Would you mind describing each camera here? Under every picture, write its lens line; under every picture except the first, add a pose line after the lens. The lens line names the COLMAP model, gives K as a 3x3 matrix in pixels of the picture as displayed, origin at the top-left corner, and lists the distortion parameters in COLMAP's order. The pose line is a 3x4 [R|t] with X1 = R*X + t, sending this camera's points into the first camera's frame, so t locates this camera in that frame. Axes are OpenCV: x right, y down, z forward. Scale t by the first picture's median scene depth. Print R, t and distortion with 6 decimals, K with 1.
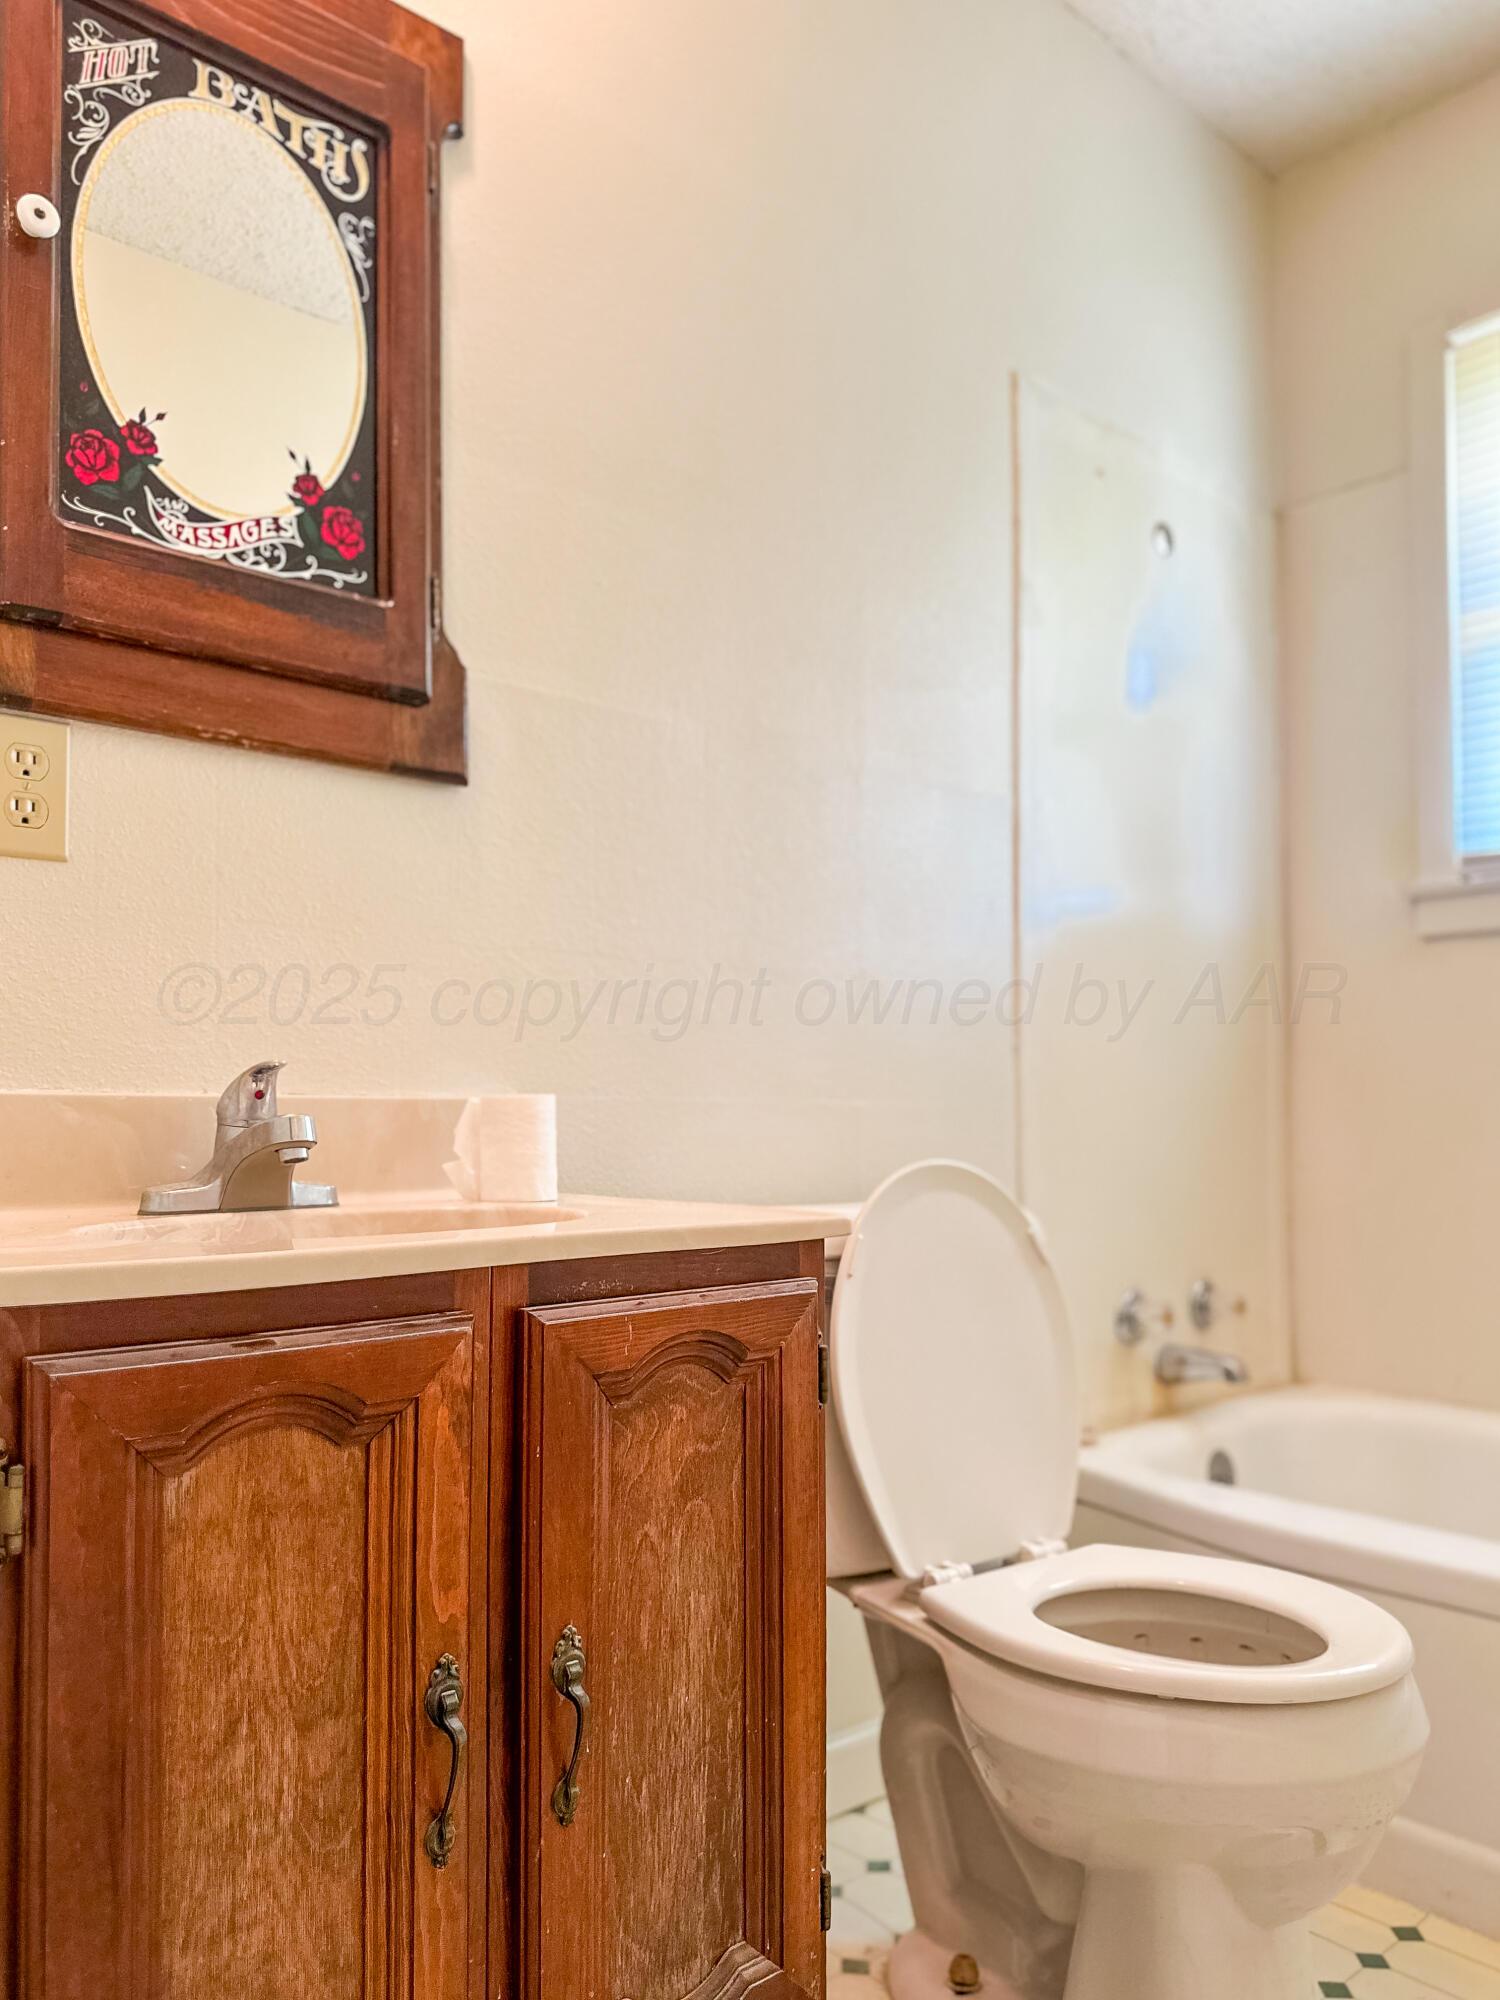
lens RADIAL K [[1445.6, 0, 750.0], [0, 1445.6, 1000.0], [0, 0, 1]] dist [0.043940, -0.044253]
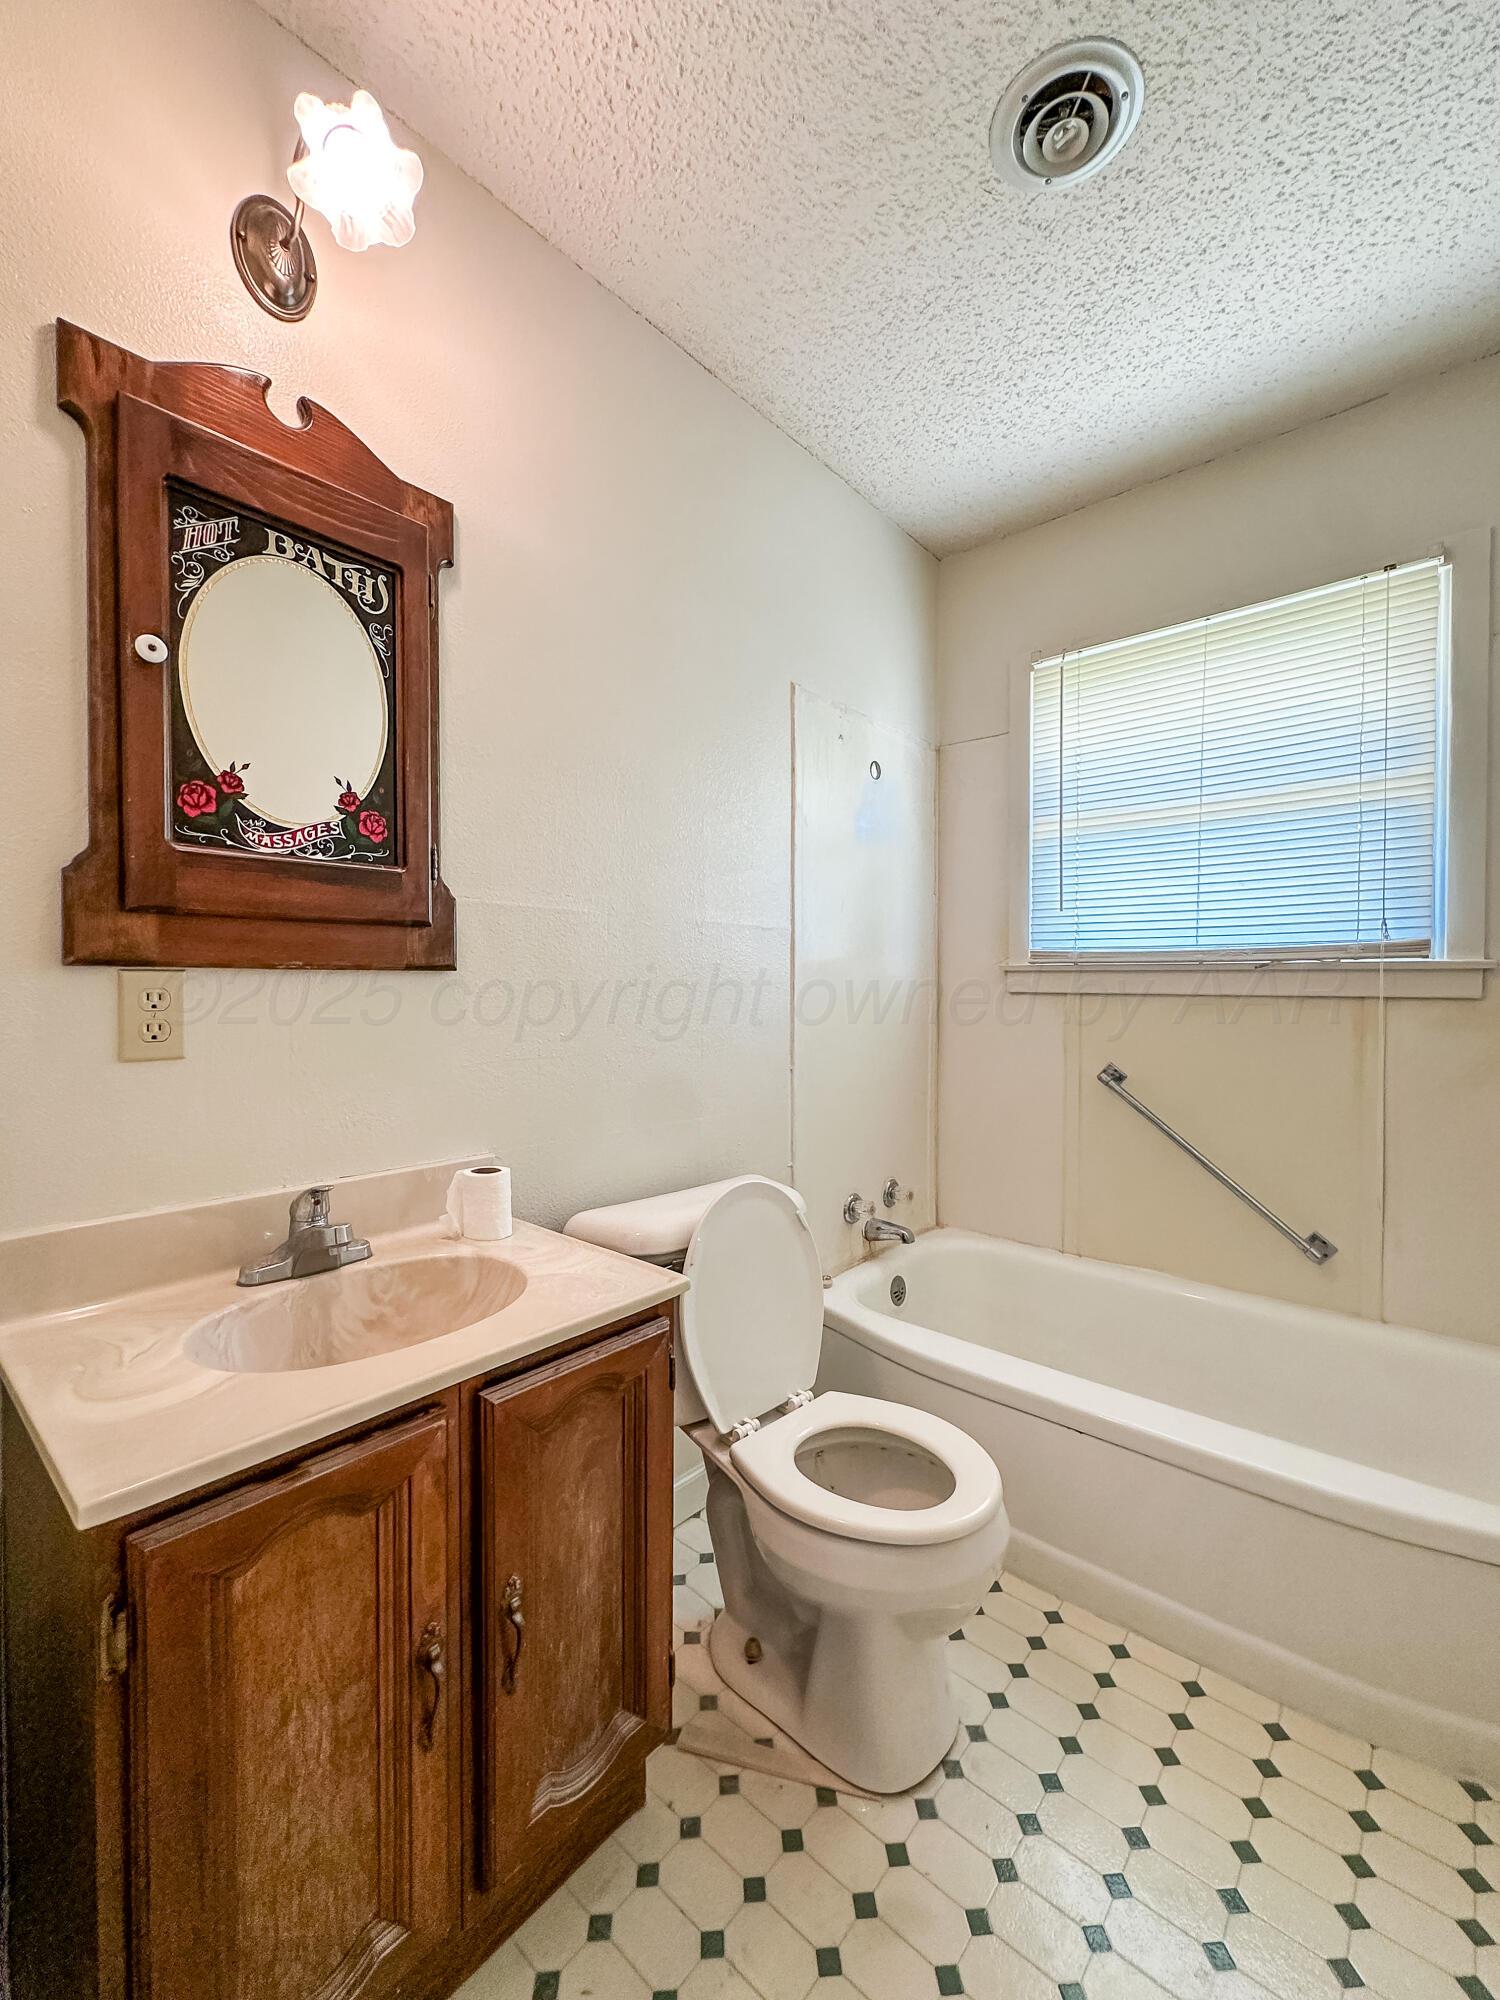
lens RADIAL K [[816.3, 0, 750.0], [0, 816.3, 1000.0], [0, 0, 1]] dist [0.001621, 0.000426]
pose [[0.991680, 0.002938, 0.128694, 0.015725], [-0.008851, 0.998930, 0.045398, -0.199596], [-0.128423, -0.046159, 0.990645, 0.063426]]
